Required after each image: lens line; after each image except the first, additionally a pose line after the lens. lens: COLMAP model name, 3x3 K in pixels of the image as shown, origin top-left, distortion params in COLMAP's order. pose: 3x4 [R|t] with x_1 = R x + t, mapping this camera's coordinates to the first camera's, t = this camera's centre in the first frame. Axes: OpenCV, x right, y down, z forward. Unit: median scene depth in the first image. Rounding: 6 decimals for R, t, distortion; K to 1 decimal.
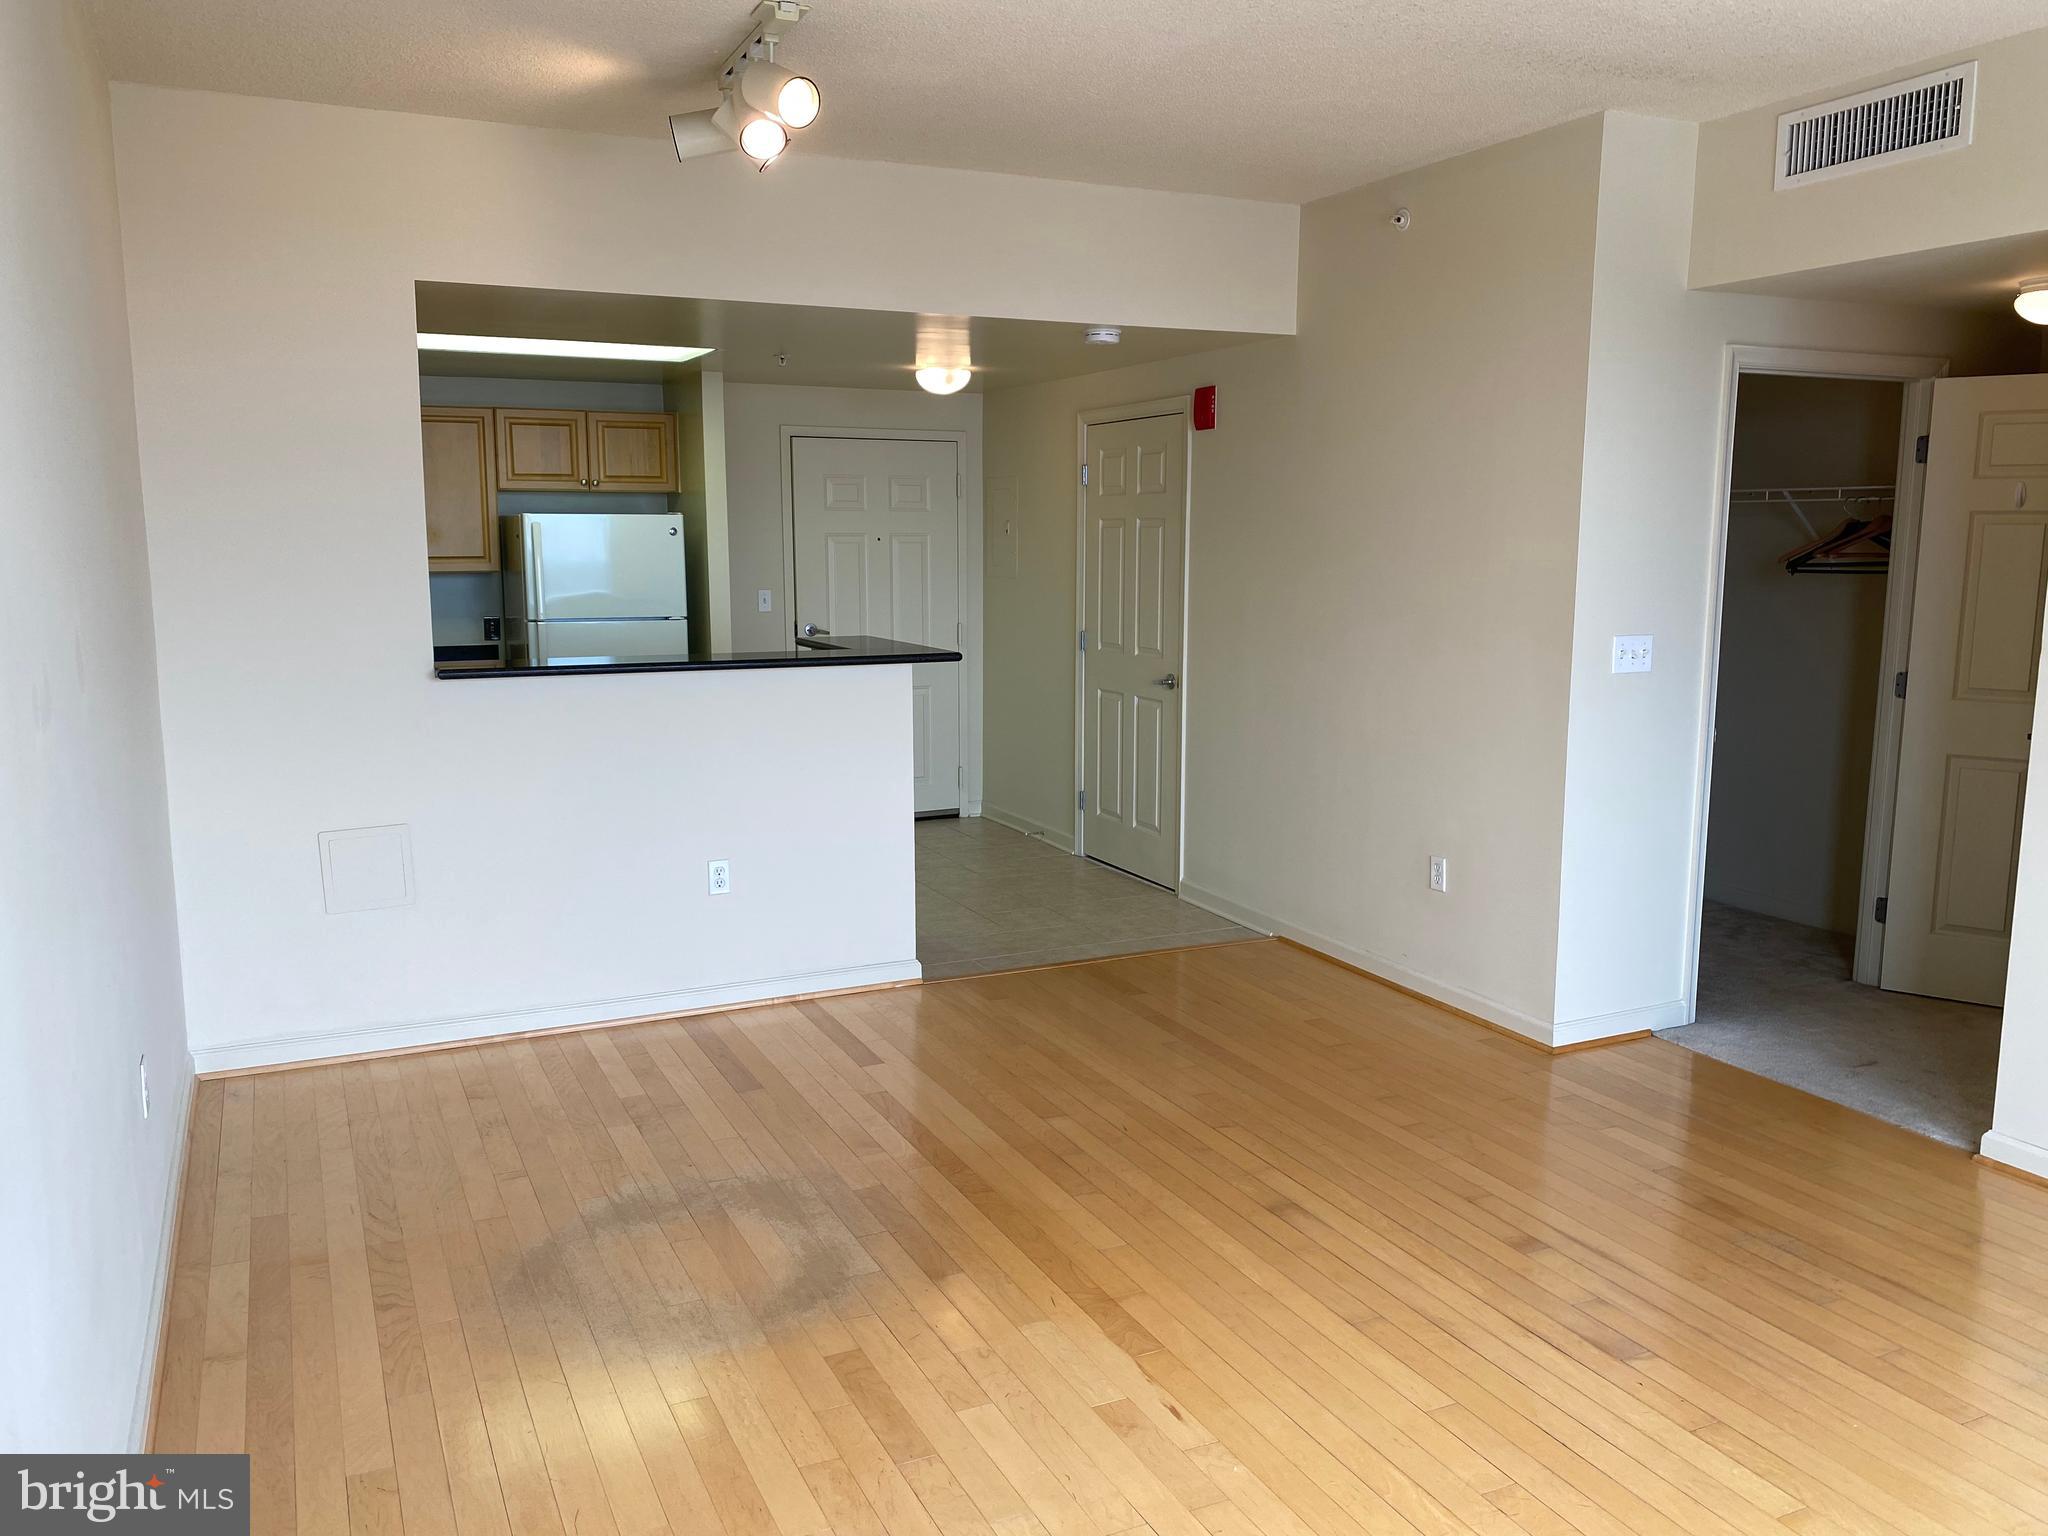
lens RADIAL K [[1563.9, 0, 1021.5], [0, 1563.9, 767.0], [0, 0, 1]] dist [0.046993, -0.040657]
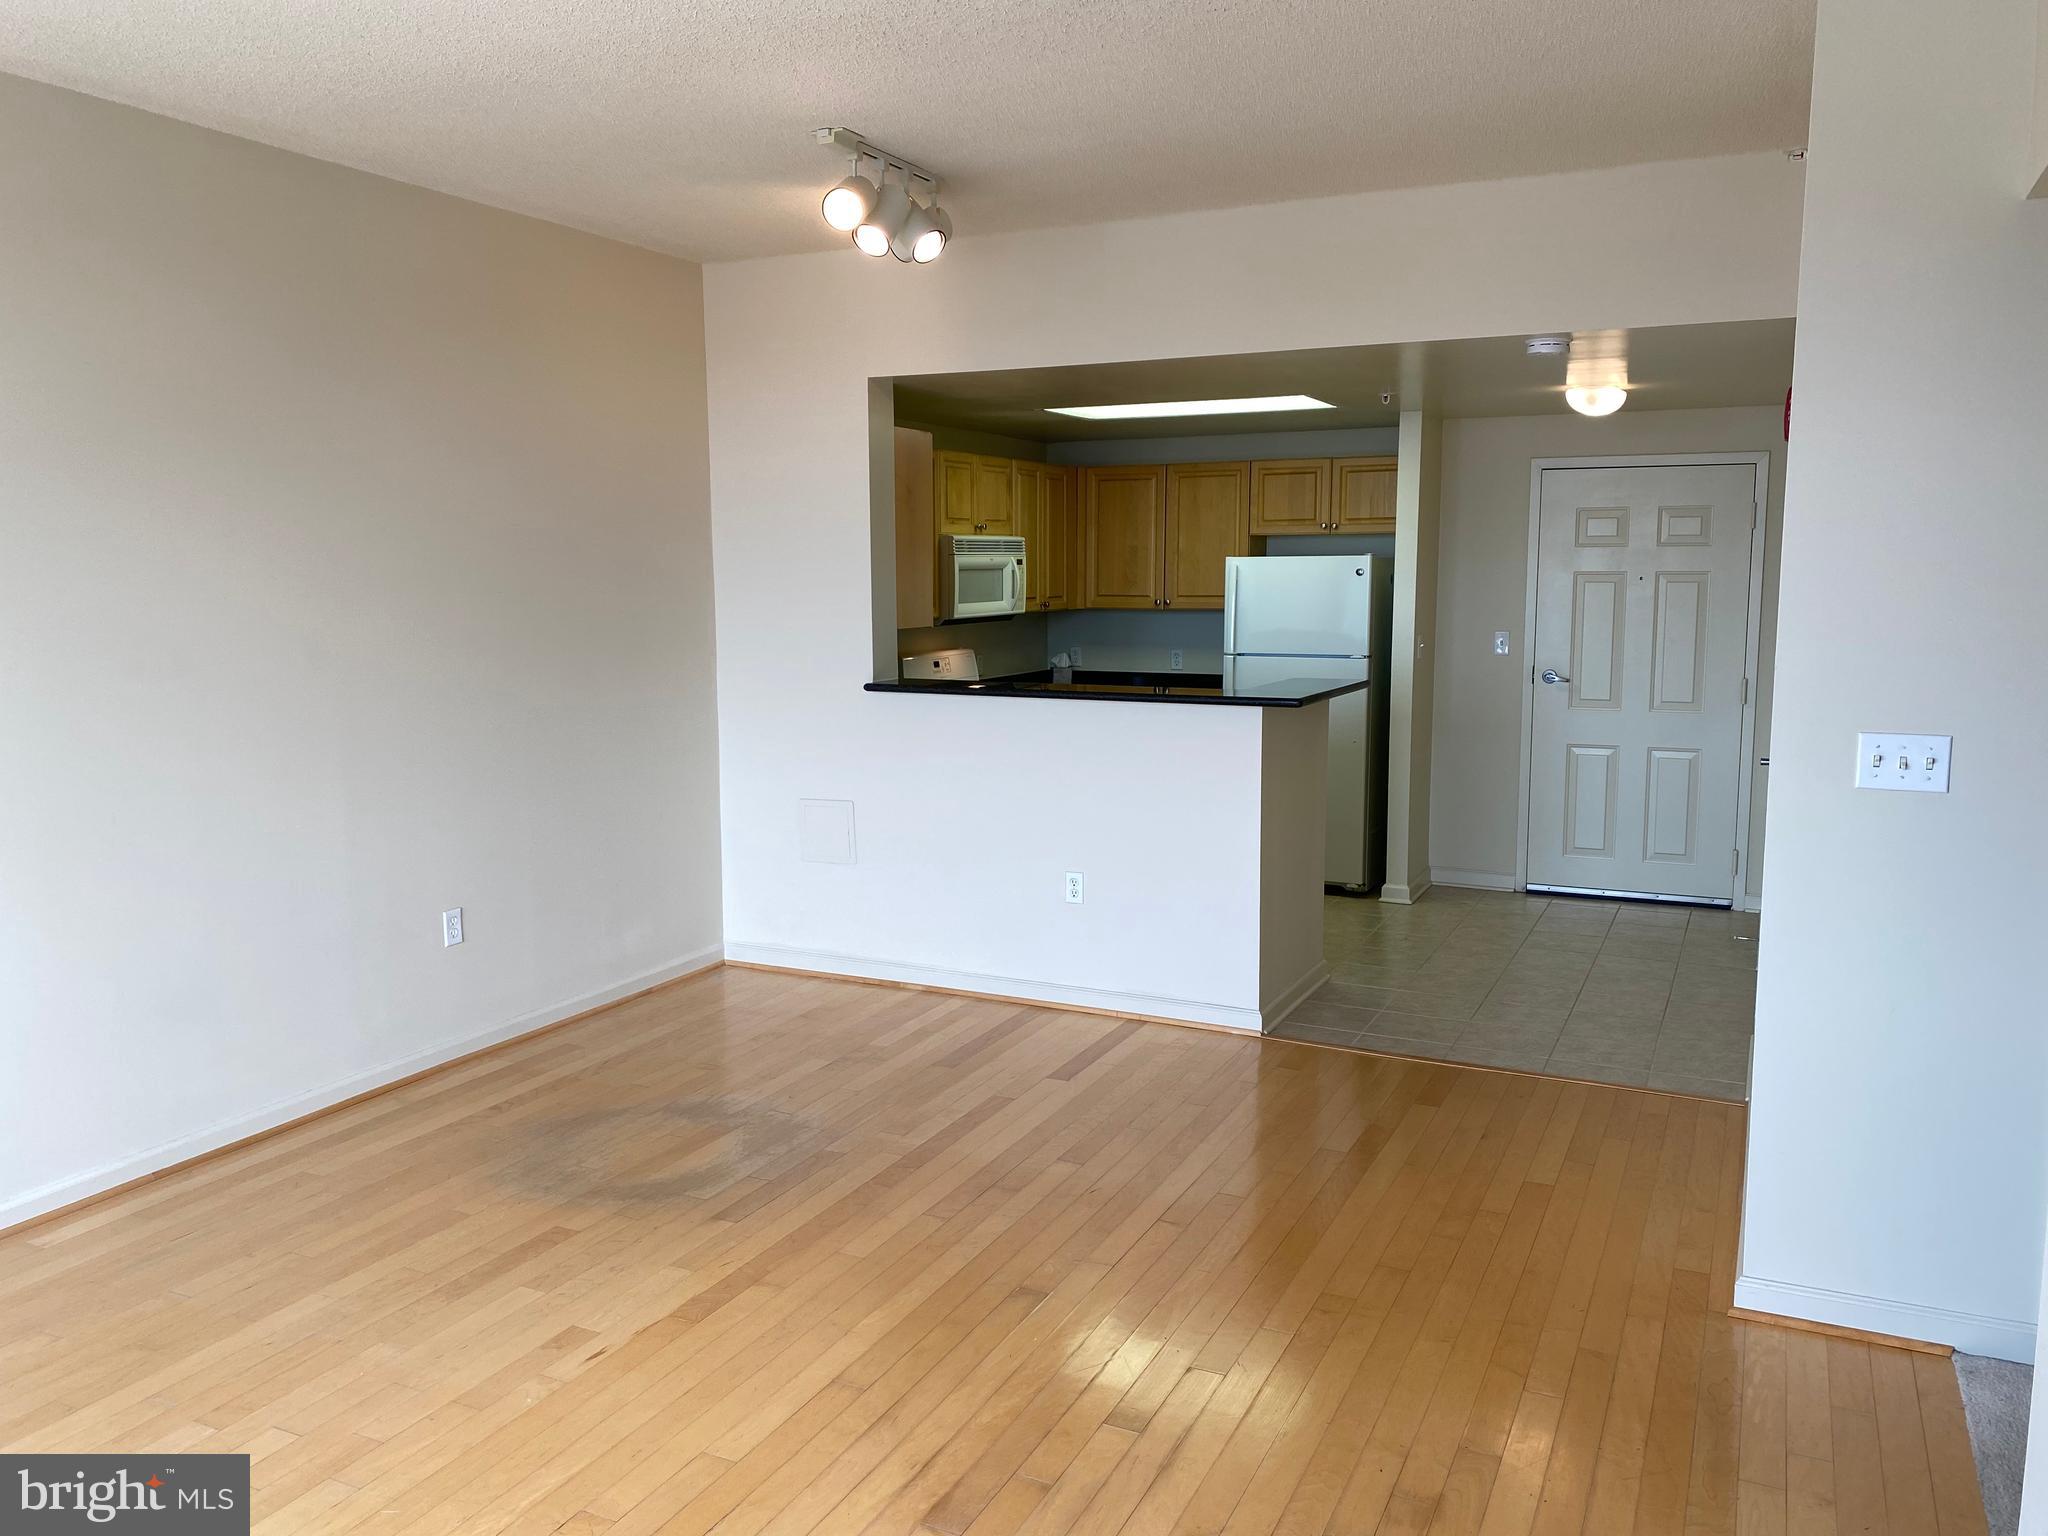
lens RADIAL K [[1563.9, 0, 1005.1], [0, 1563.9, 765.9], [0, 0, 1]] dist [0.046993, -0.040657]
pose [[0.621778, 0.098310, -0.776998, 0.616197], [-0.117257, 0.992594, 0.031756, -0.043489], [0.774366, 0.071364, 0.628701, 0.270396]]
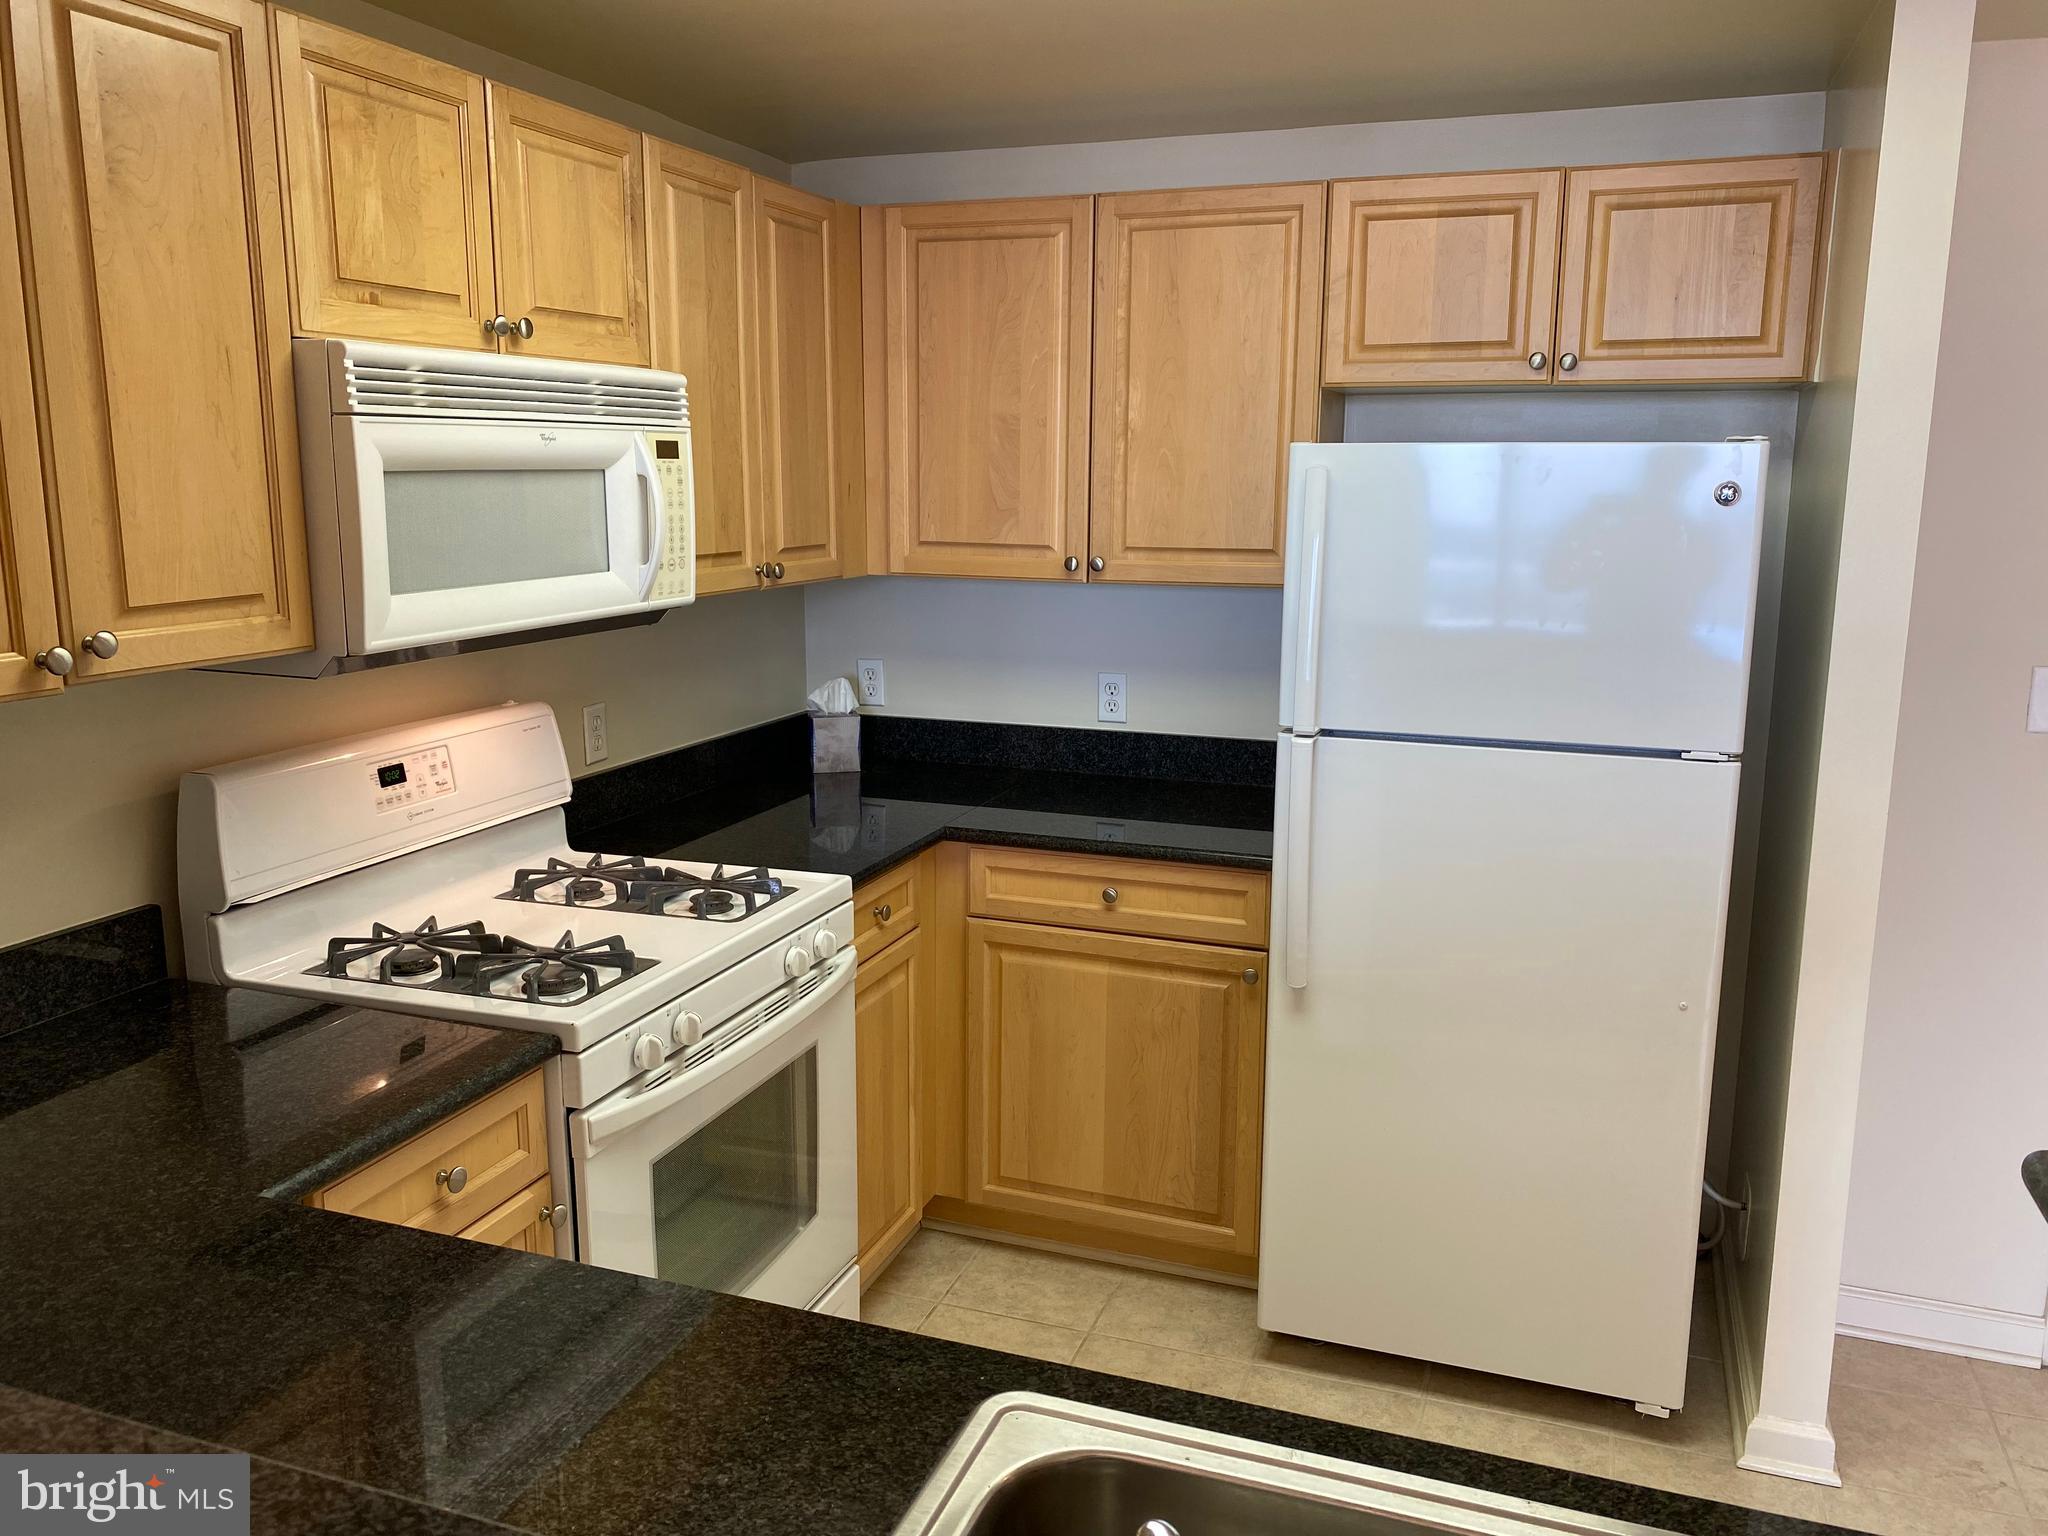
lens RADIAL K [[1563.9, 0, 1019.8], [0, 1563.9, 754.1], [0, 0, 1]] dist [0.046993, -0.040657]
pose [[0.697048, 0.133778, -0.704434, -0.123179], [-0.117946, 0.990451, 0.071386, -0.145176], [0.707257, 0.033326, 0.706170, 0.943715]]
